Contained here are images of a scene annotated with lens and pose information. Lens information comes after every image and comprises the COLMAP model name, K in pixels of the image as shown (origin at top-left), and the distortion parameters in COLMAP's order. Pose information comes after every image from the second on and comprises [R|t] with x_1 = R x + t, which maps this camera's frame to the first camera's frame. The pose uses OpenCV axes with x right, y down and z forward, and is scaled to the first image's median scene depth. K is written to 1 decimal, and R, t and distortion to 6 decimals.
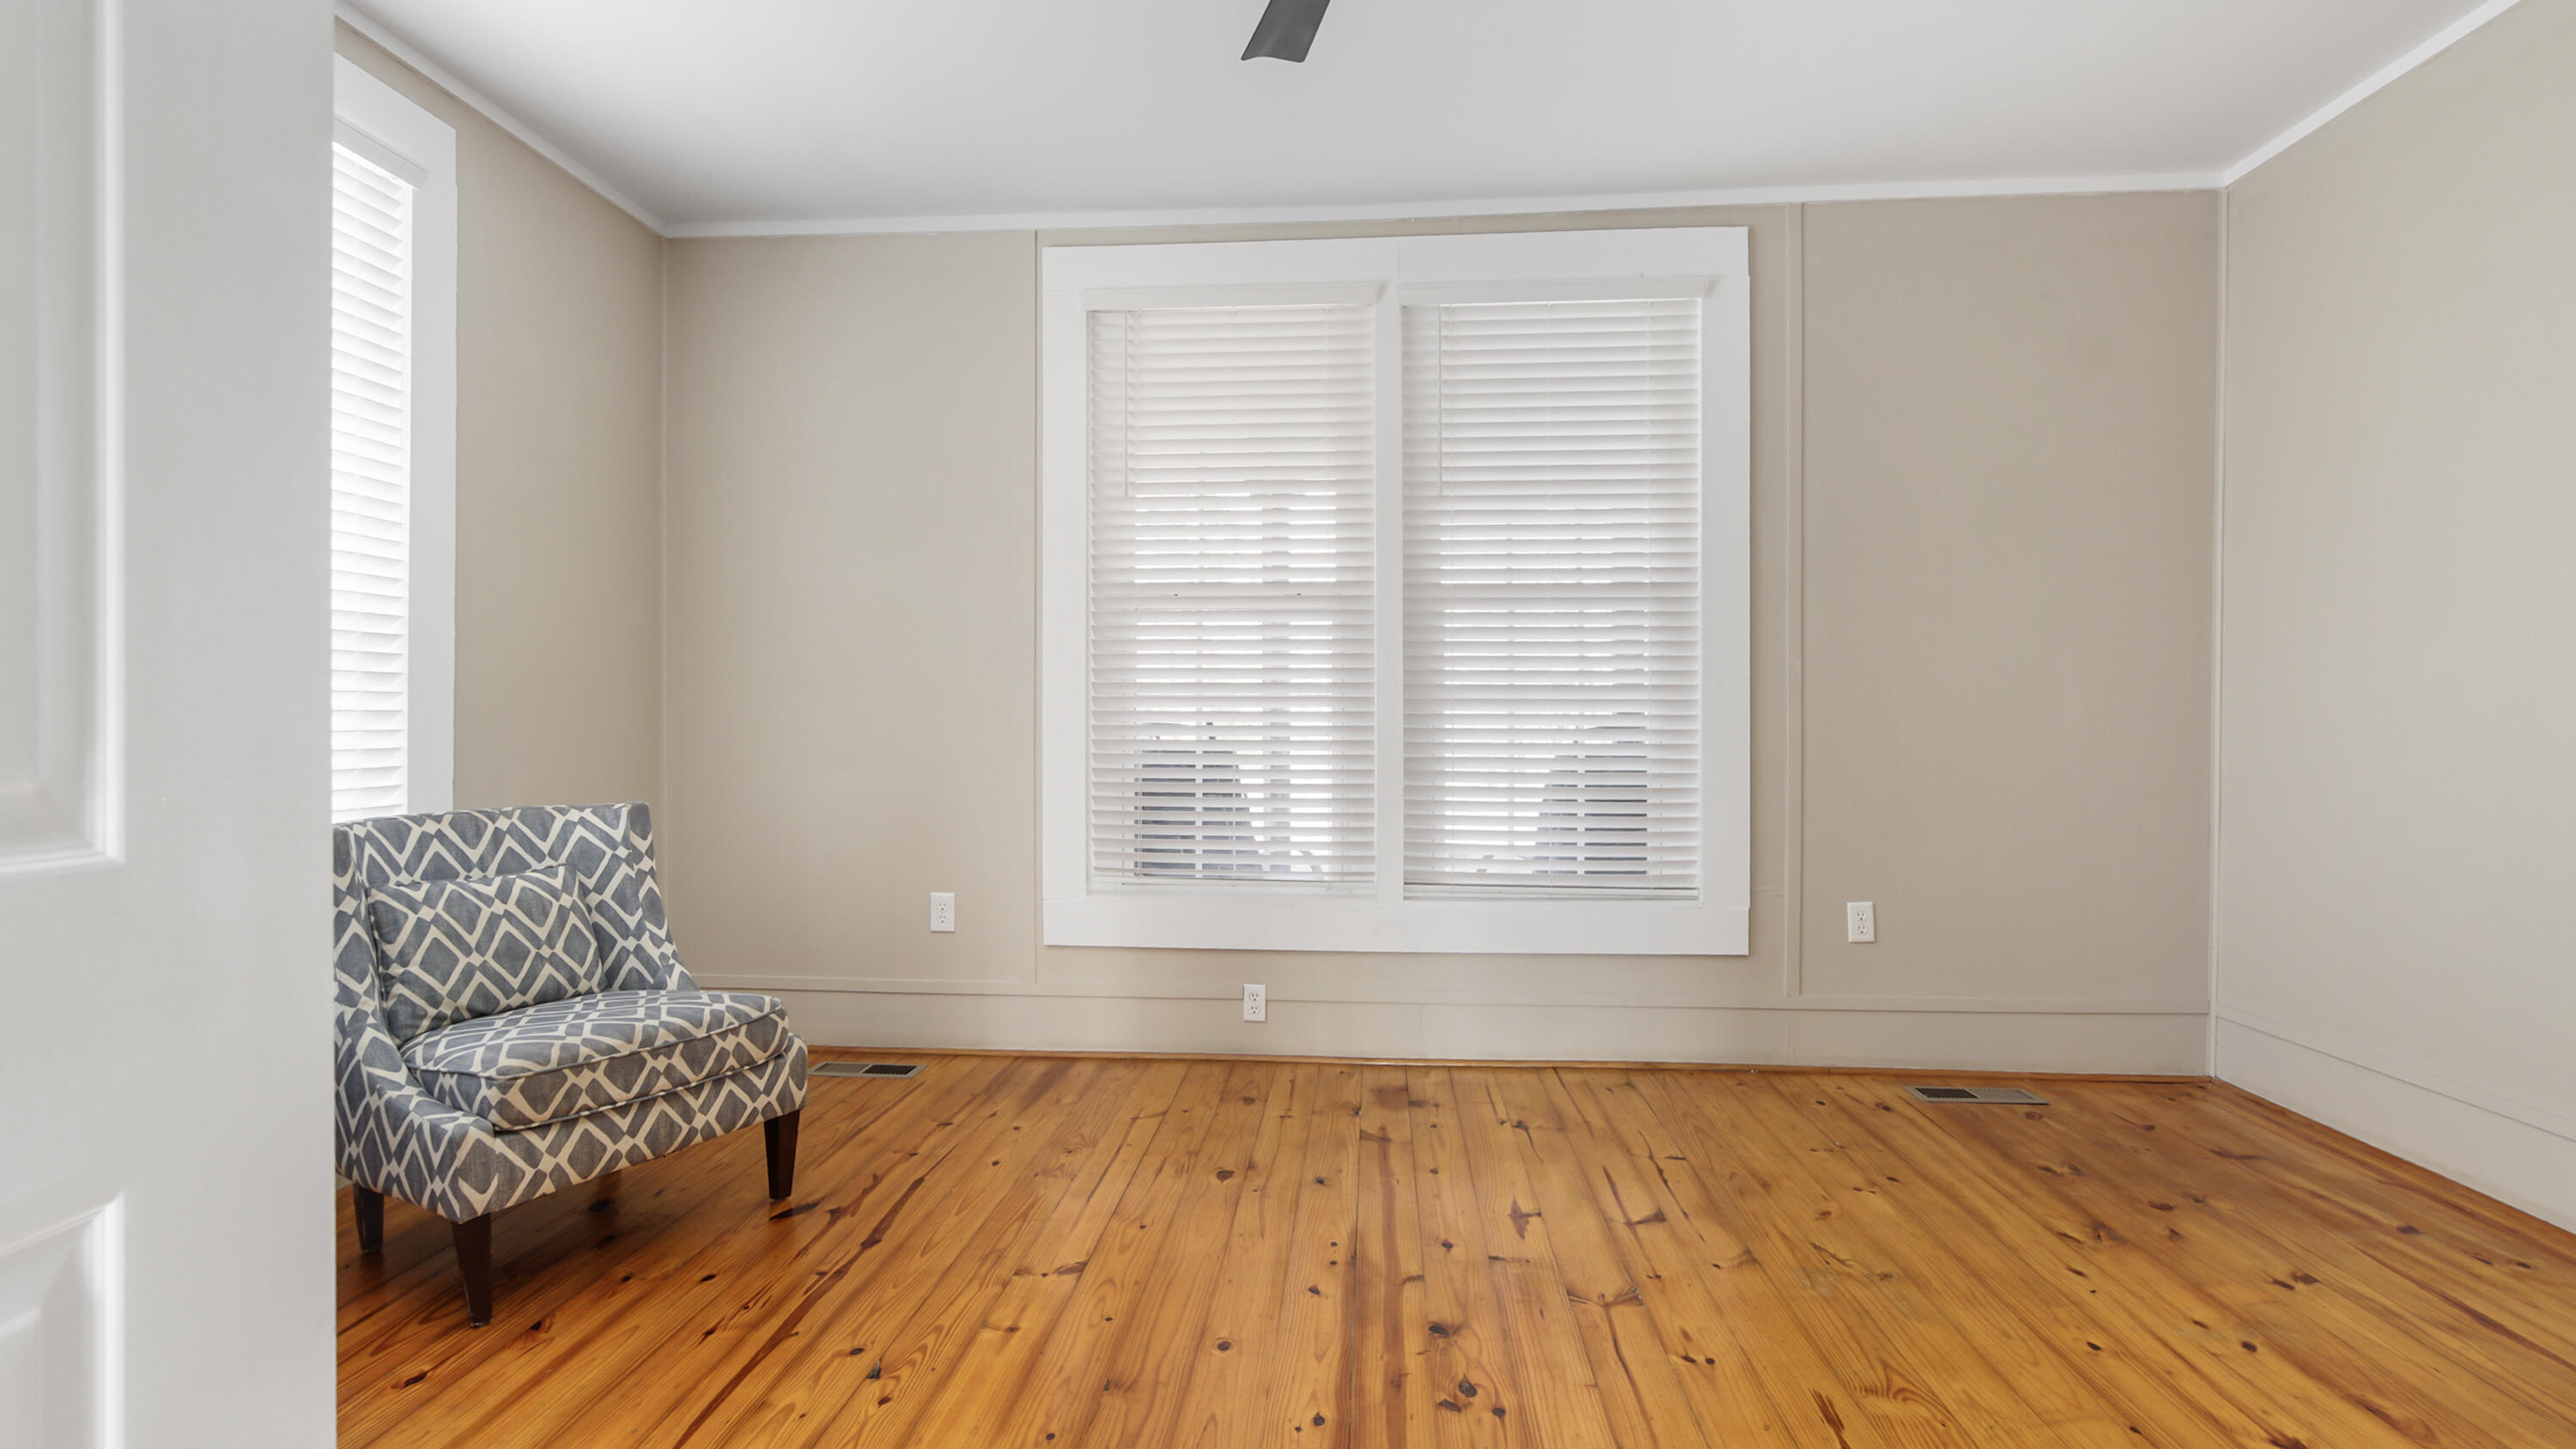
lens RADIAL K [[1246.6, 0, 1288.0], [0, 1246.6, 724.5], [0, 0, 1]] dist [-0.004571, -0.000558]
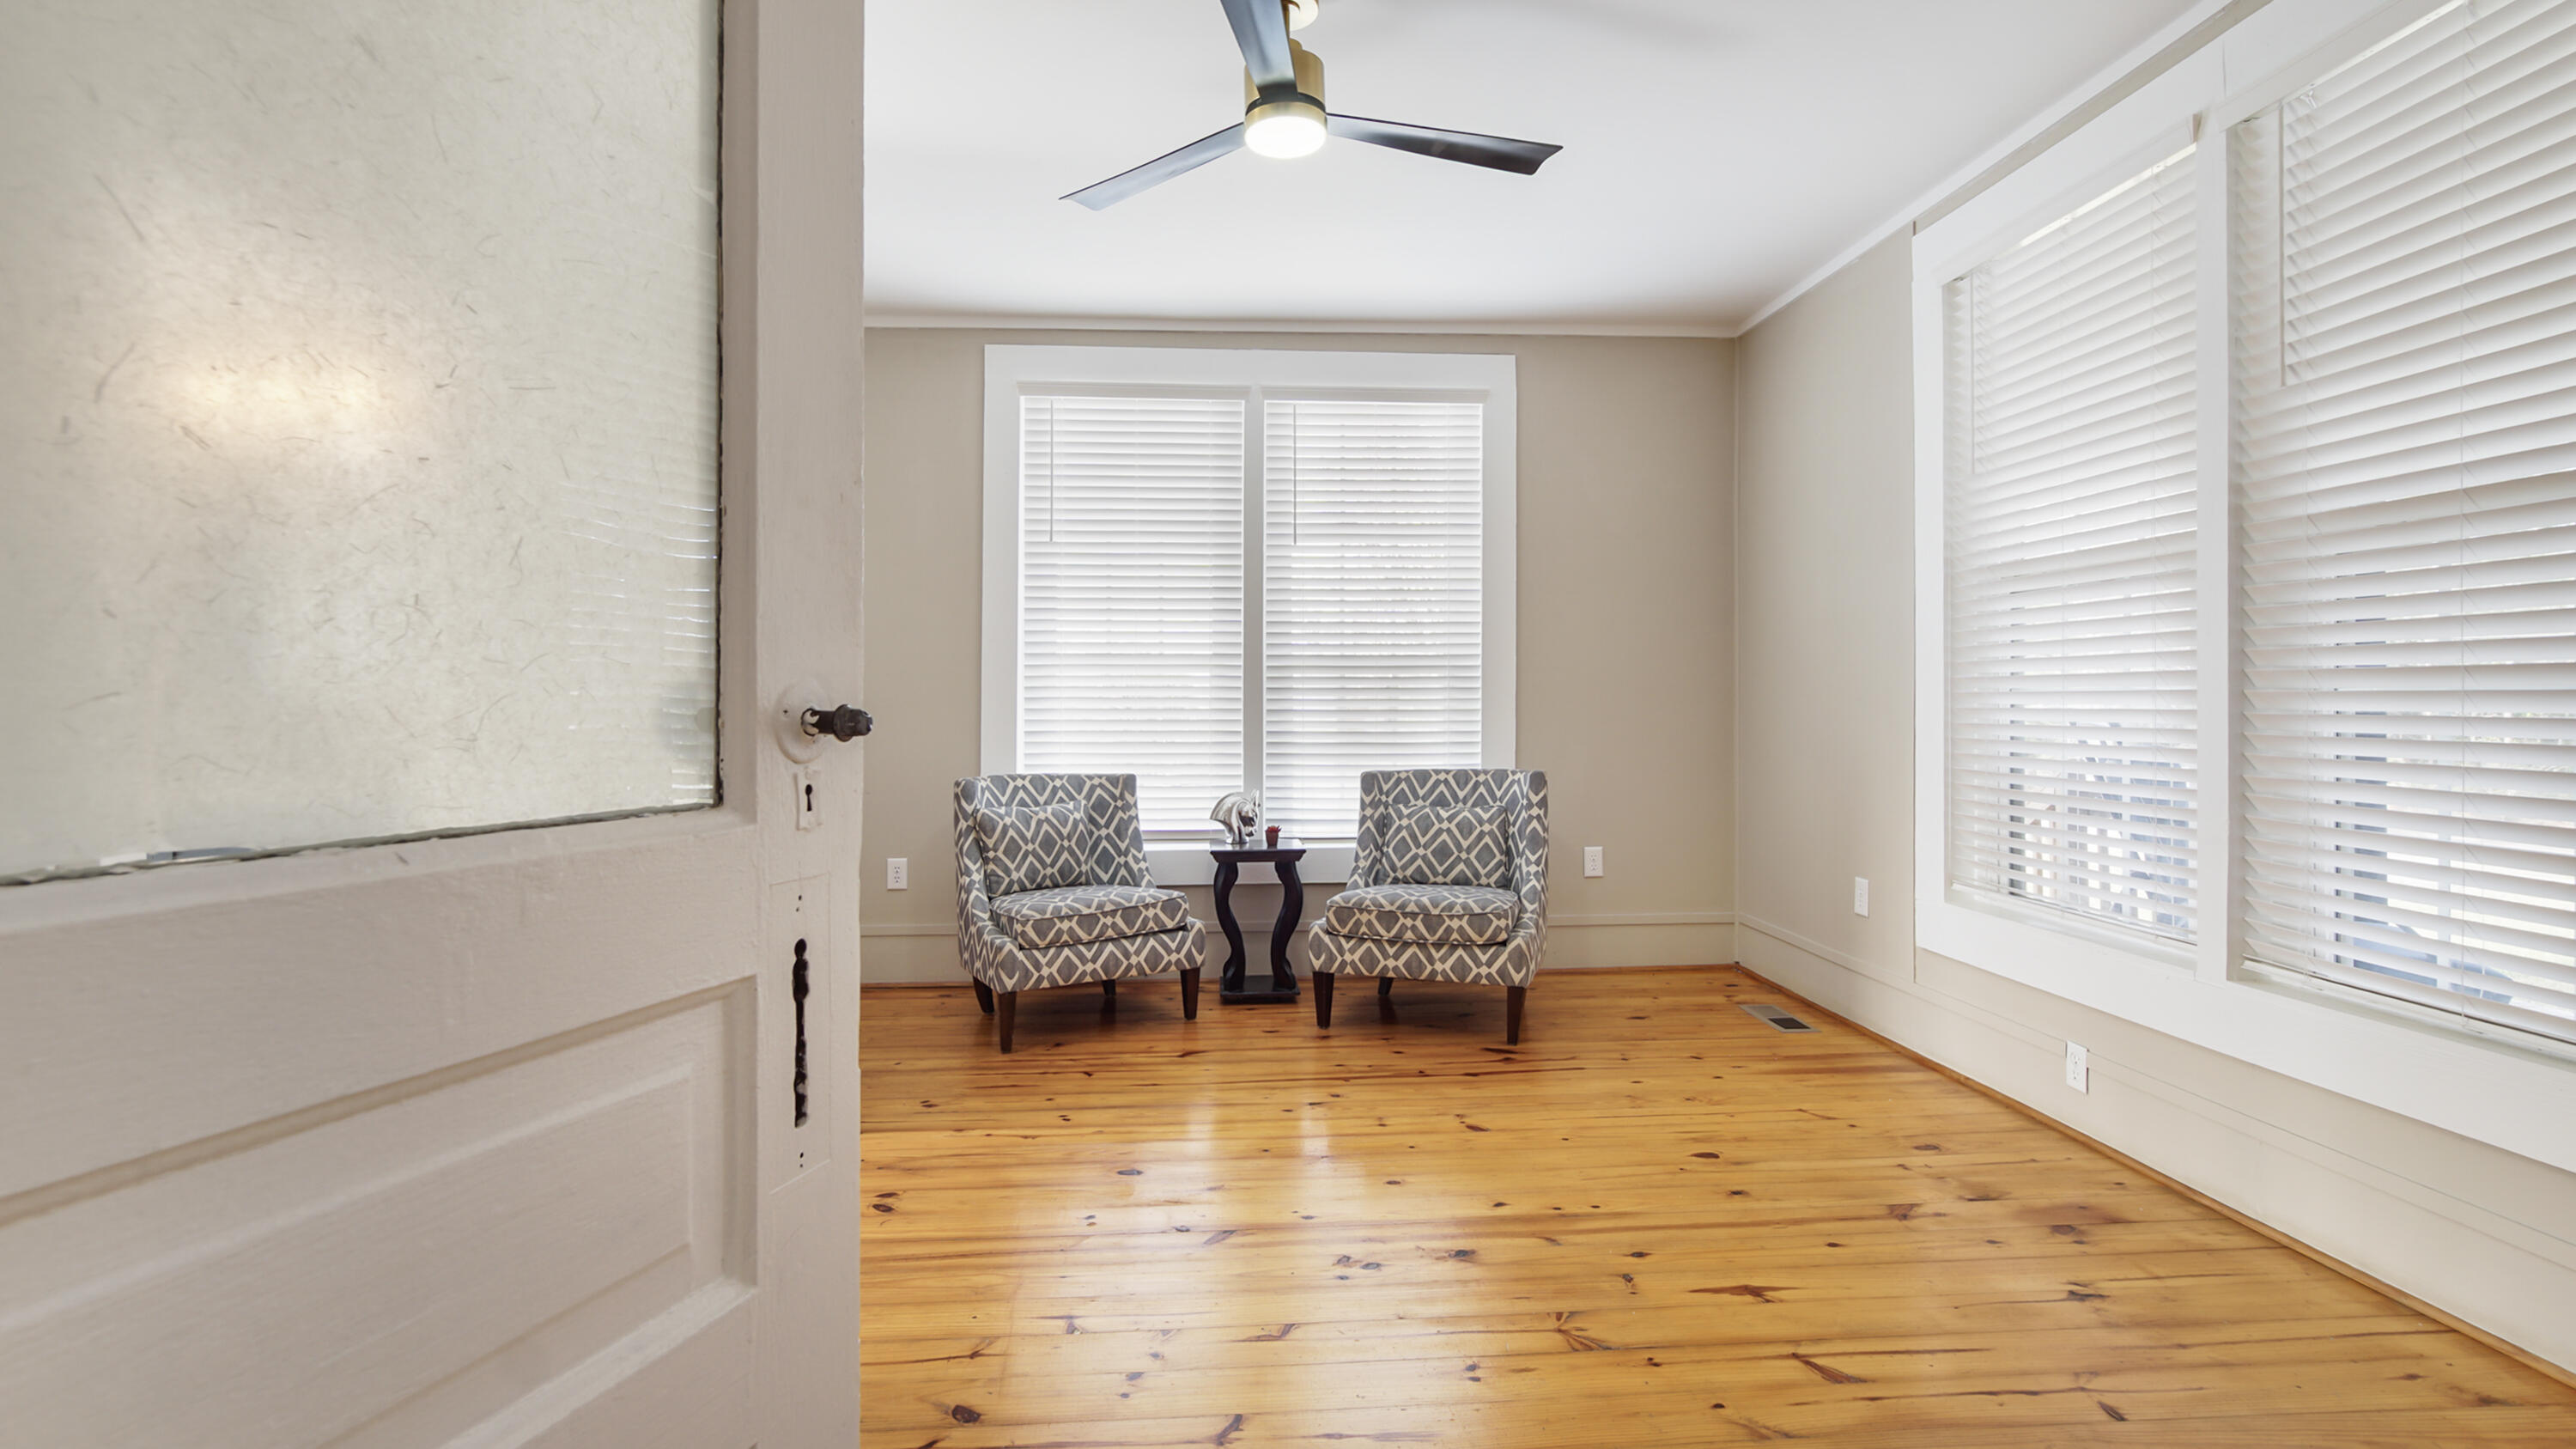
lens RADIAL K [[1176.1, 0, 1281.6], [0, 1176.1, 707.8], [0, 0, 1]] dist [0.000672, 0.000553]
pose [[0.148355, 0.004631, -0.988923, 0.938344], [0.001444, 0.999987, 0.004900, -0.023608], [0.988933, -0.002155, 0.148347, 0.533034]]
